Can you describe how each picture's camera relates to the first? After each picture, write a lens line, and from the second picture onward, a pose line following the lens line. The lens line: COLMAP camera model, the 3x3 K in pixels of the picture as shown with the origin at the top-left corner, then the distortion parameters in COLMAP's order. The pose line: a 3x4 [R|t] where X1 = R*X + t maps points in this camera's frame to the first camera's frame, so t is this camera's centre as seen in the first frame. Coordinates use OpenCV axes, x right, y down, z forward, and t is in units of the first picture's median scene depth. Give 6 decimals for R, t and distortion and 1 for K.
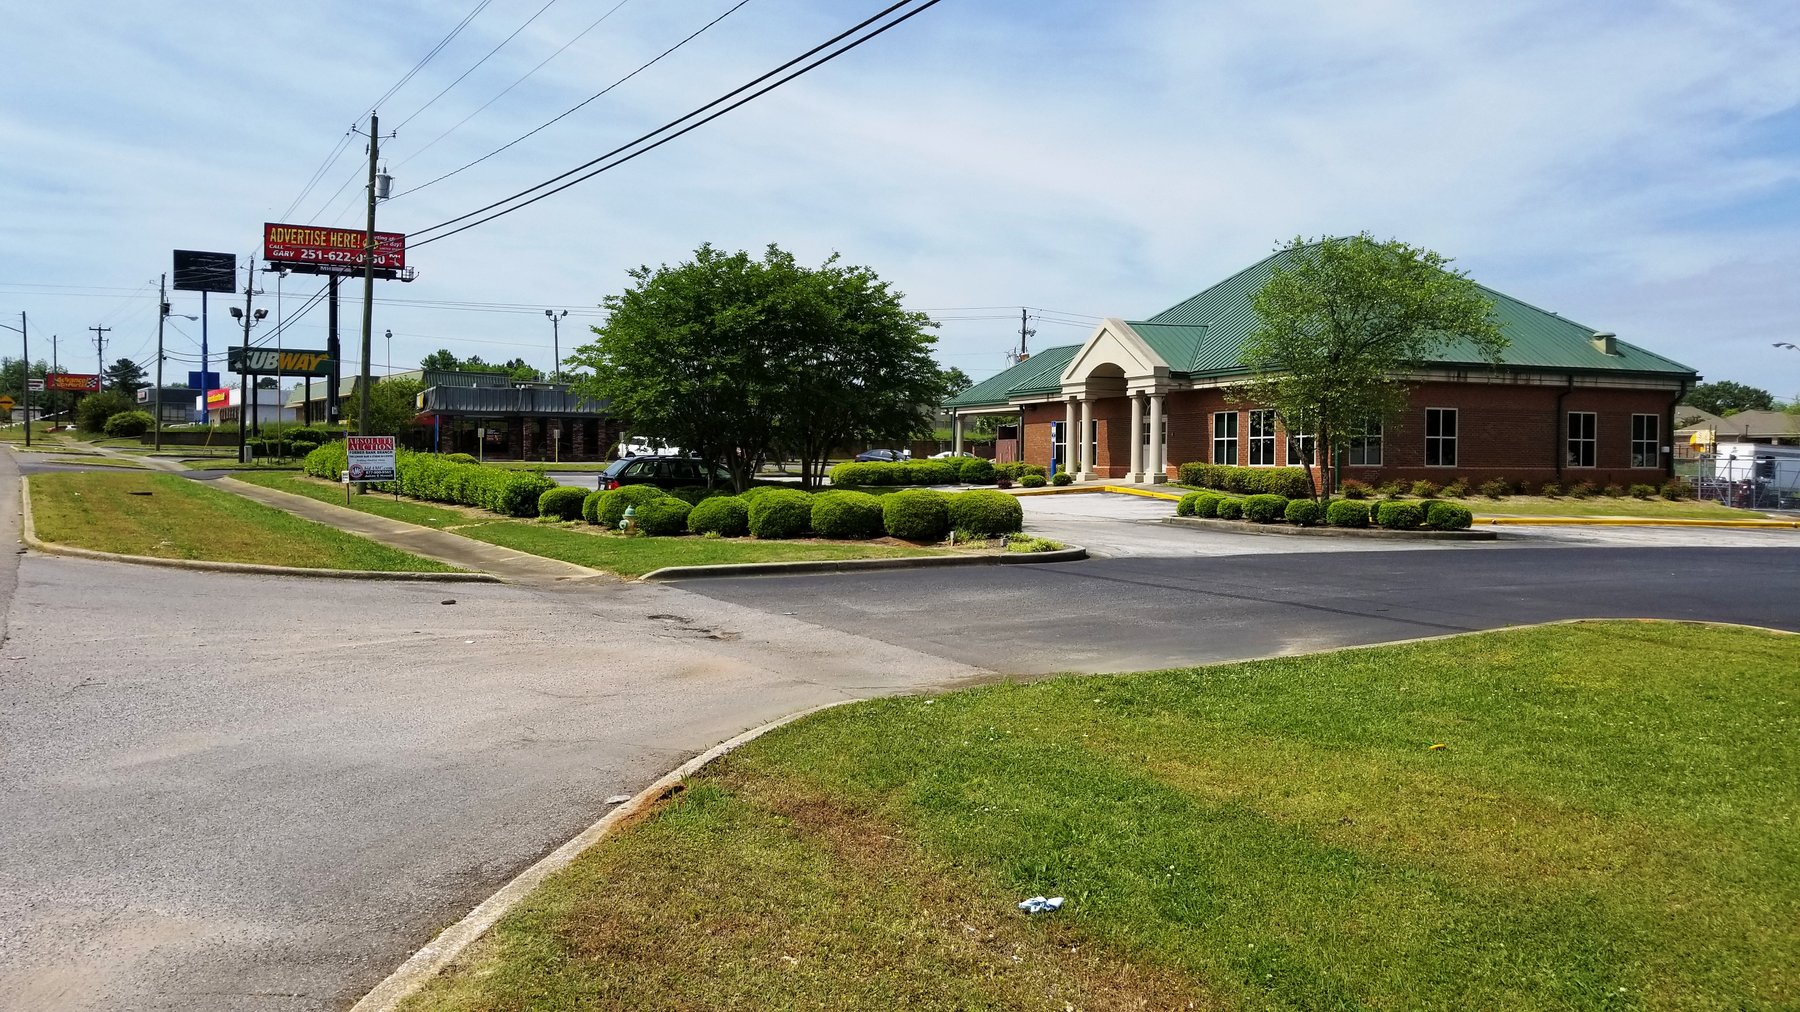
lens RADIAL K [[1414.2, 0, 884.8], [0, 1414.2, 504.9], [0, 0, 1]] dist [0.097089, -0.156899]
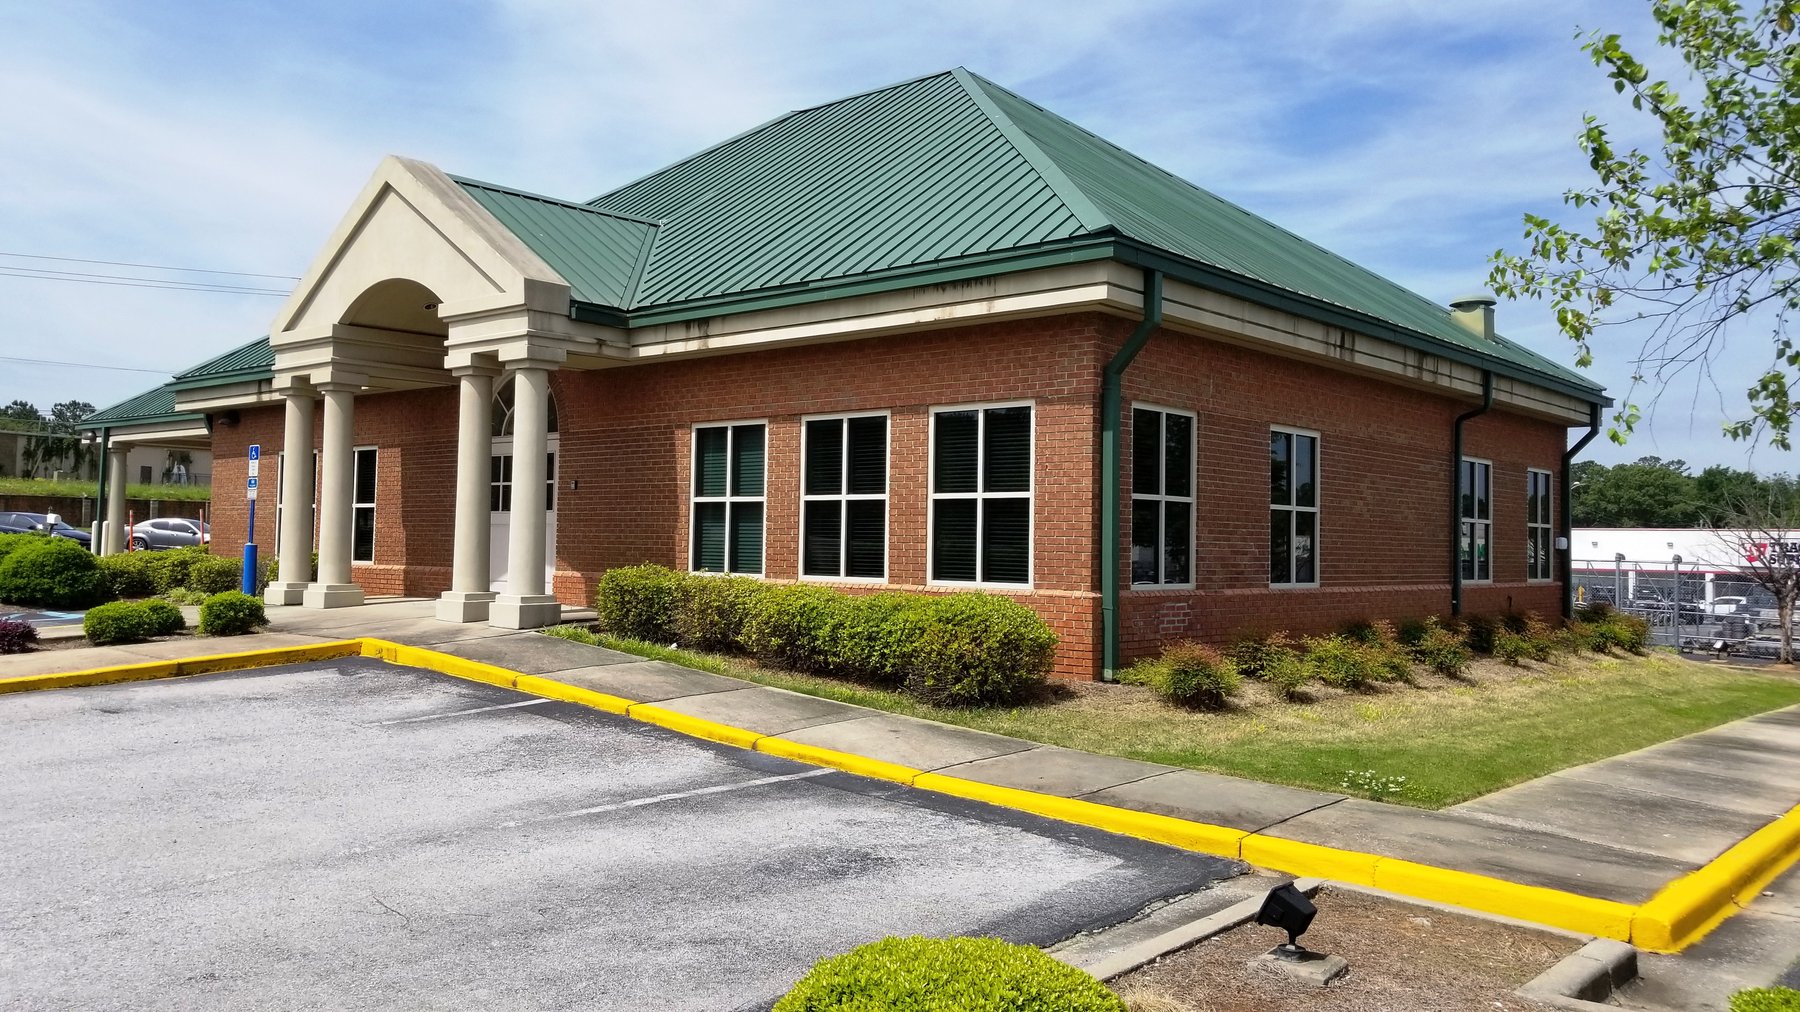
lens RADIAL K [[1414.2, 0, 847.1], [0, 1414.2, 513.2], [0, 0, 1]] dist [0.097089, -0.156899]
pose [[0.912844, 0.020709, 0.407784, 0.126605], [-0.003200, 0.999045, -0.043572, -0.028514], [-0.408297, 0.038469, 0.912038, 0.683522]]
